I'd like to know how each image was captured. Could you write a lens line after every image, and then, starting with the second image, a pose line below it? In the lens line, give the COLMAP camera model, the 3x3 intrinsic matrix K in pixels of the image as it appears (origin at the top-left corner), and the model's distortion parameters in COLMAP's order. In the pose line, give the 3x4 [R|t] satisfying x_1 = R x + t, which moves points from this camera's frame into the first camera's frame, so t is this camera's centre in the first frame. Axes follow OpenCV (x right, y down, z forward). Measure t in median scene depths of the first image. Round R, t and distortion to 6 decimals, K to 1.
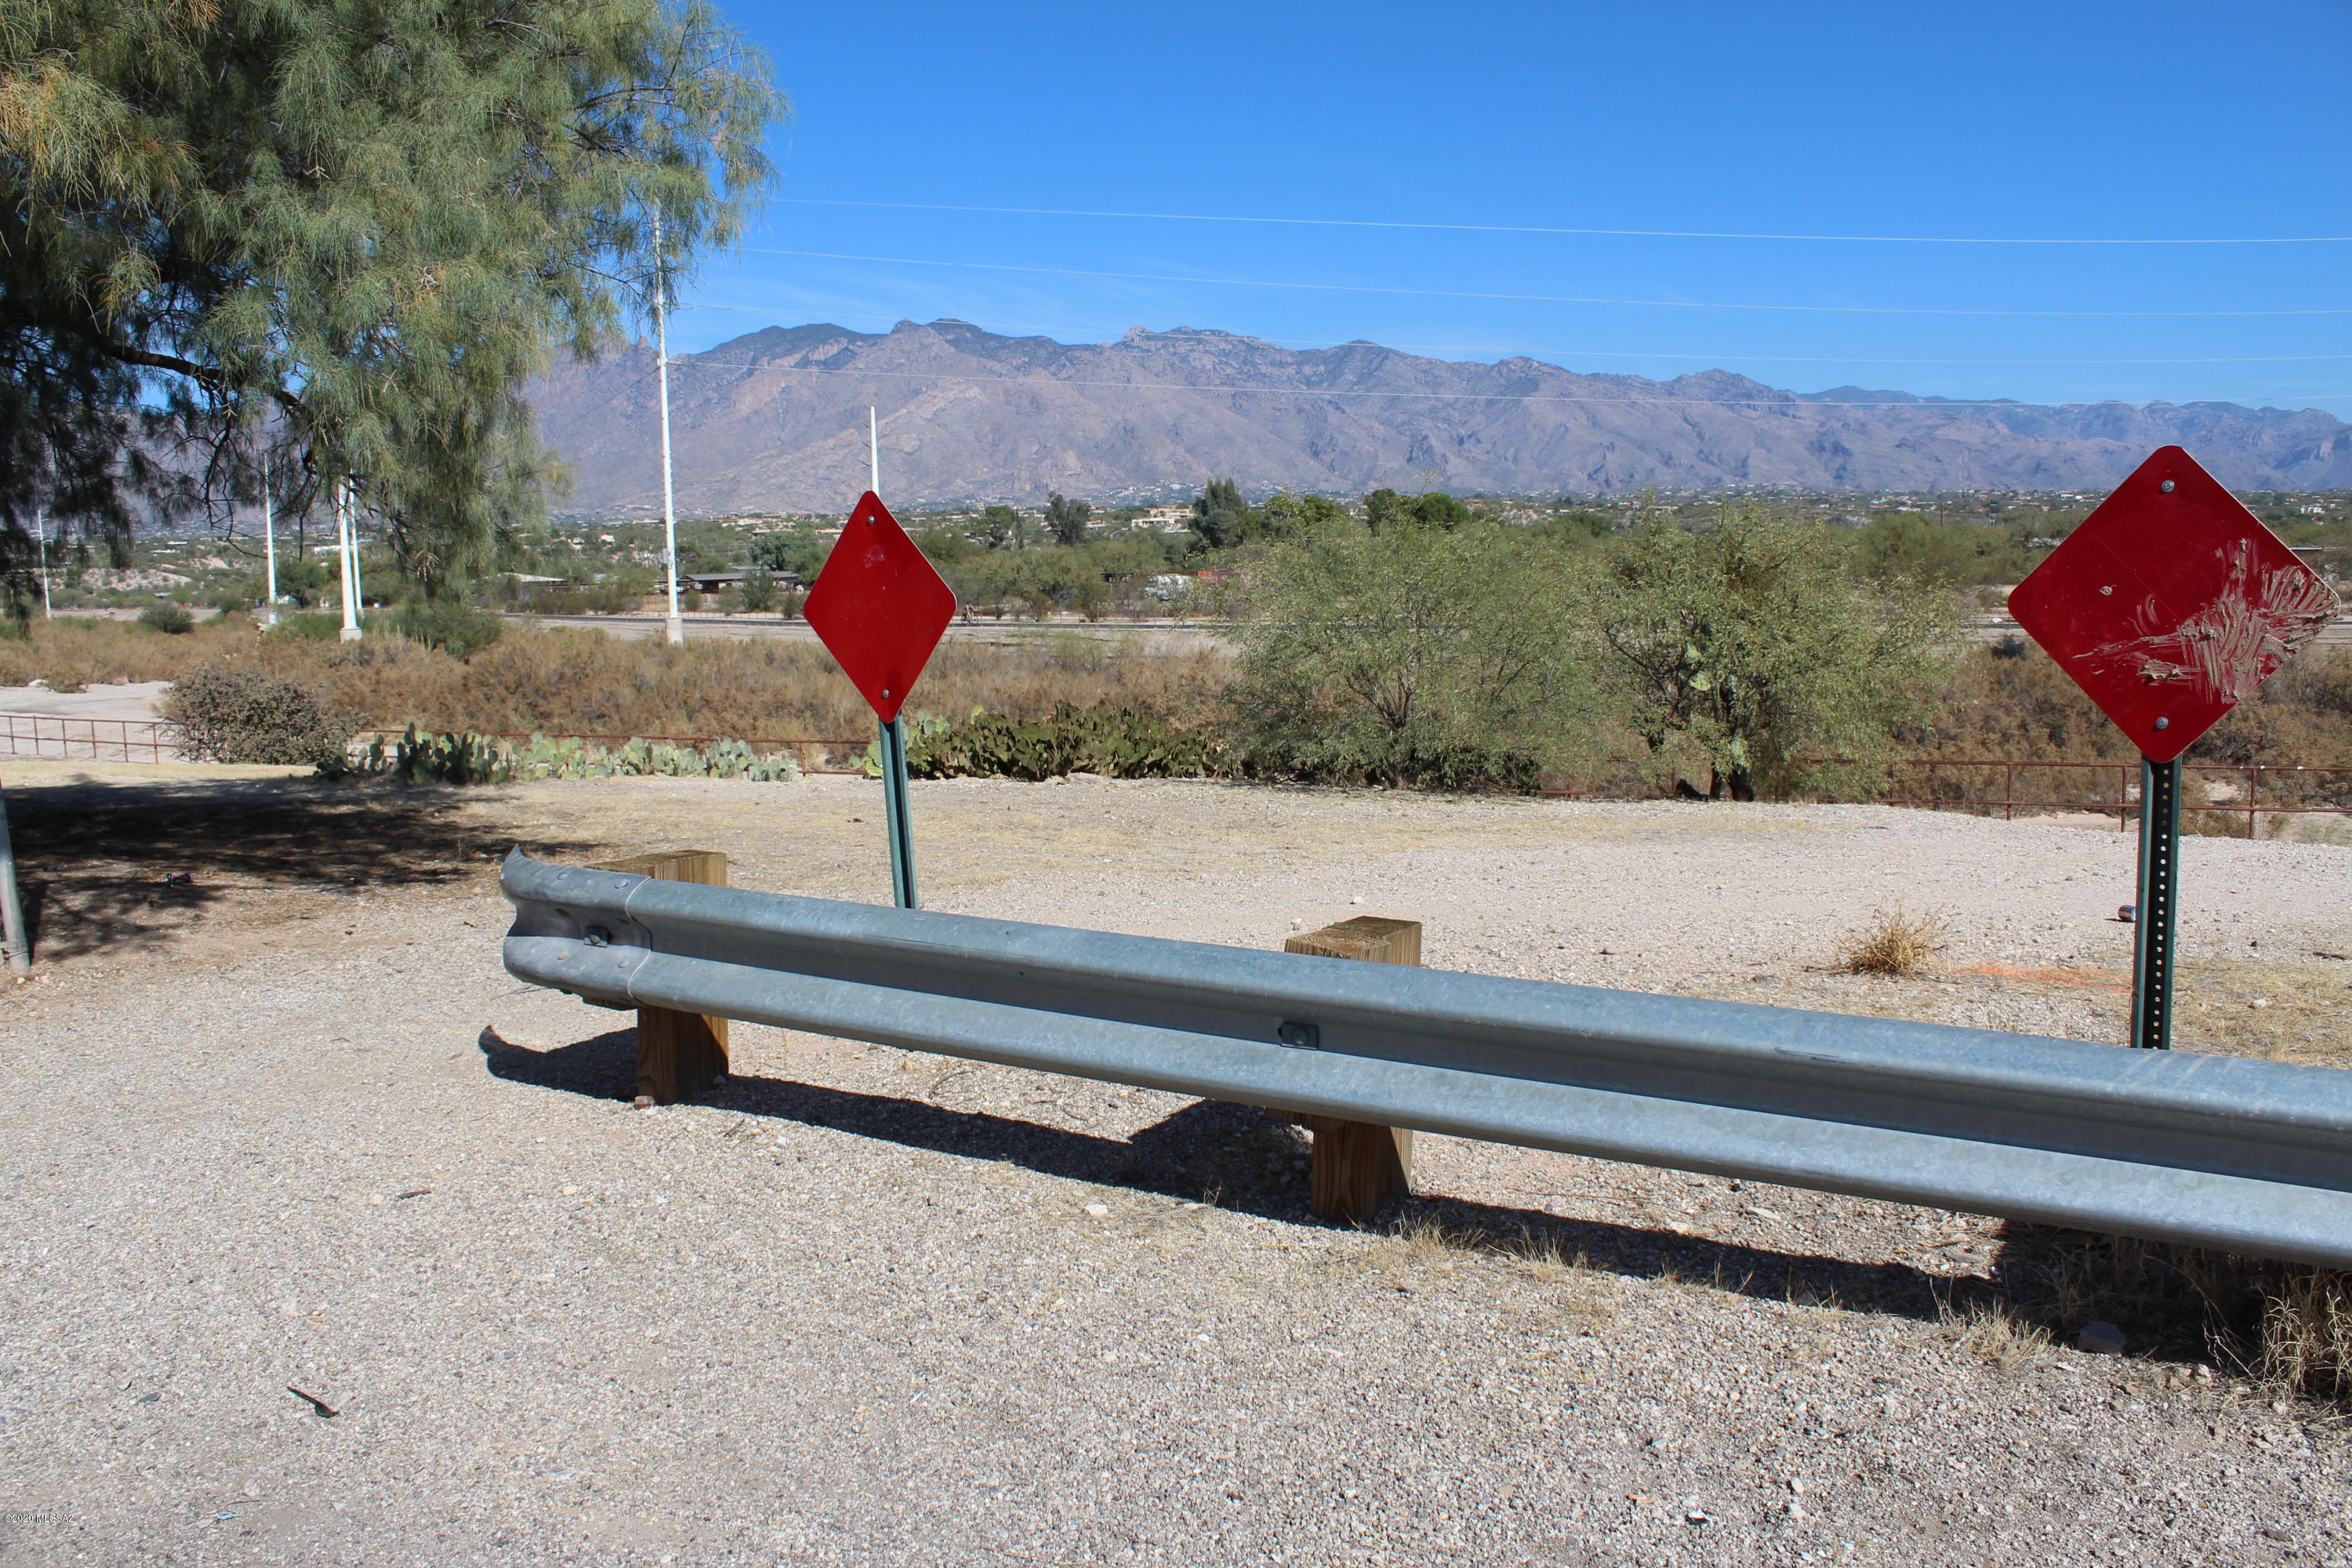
lens RADIAL K [[2000.2, 0, 1176.0], [0, 2000.2, 784.0], [0, 0, 1]] dist [-0.181033, 0.173616]
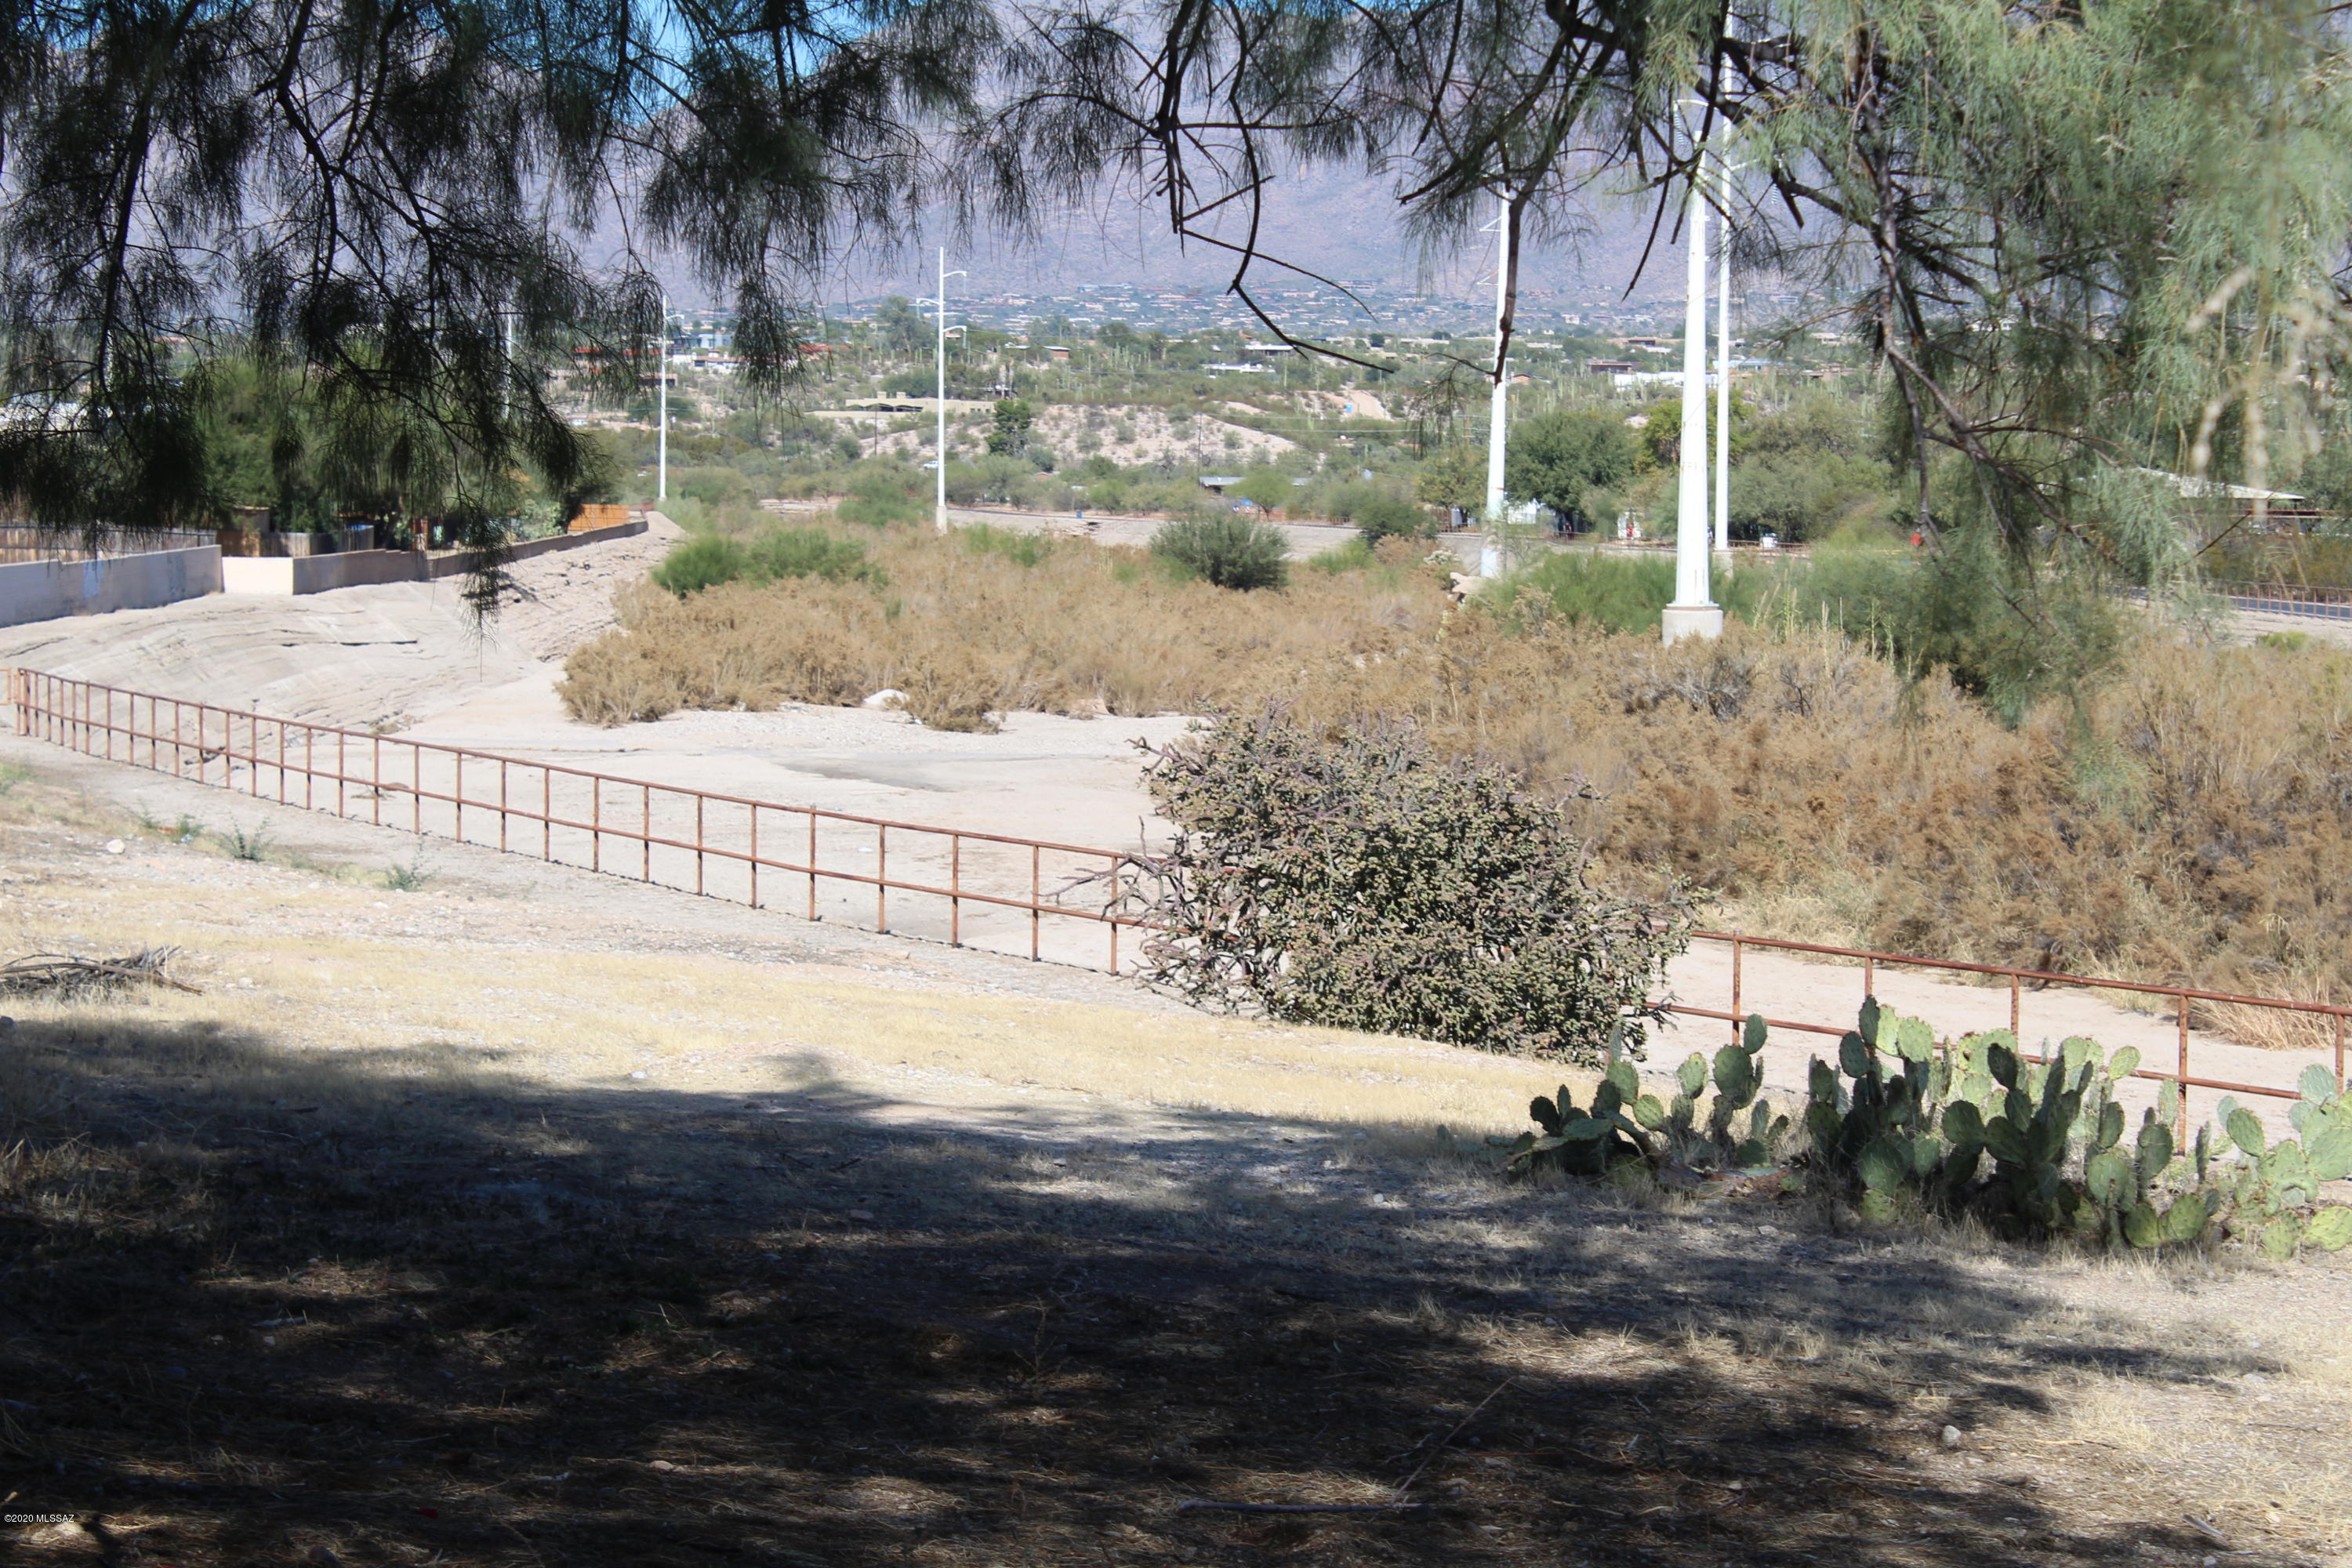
lens RADIAL K [[5036.1, 0, 1176.0], [0, 5036.1, 784.0], [0, 0, 1]] dist [0.022998, -0.042338]
pose [[0.874770, 0.067129, -0.479866, -0.066705], [-0.089973, 0.995637, -0.024736, -0.016877], [0.476112, 0.064813, 0.876993, 0.158292]]
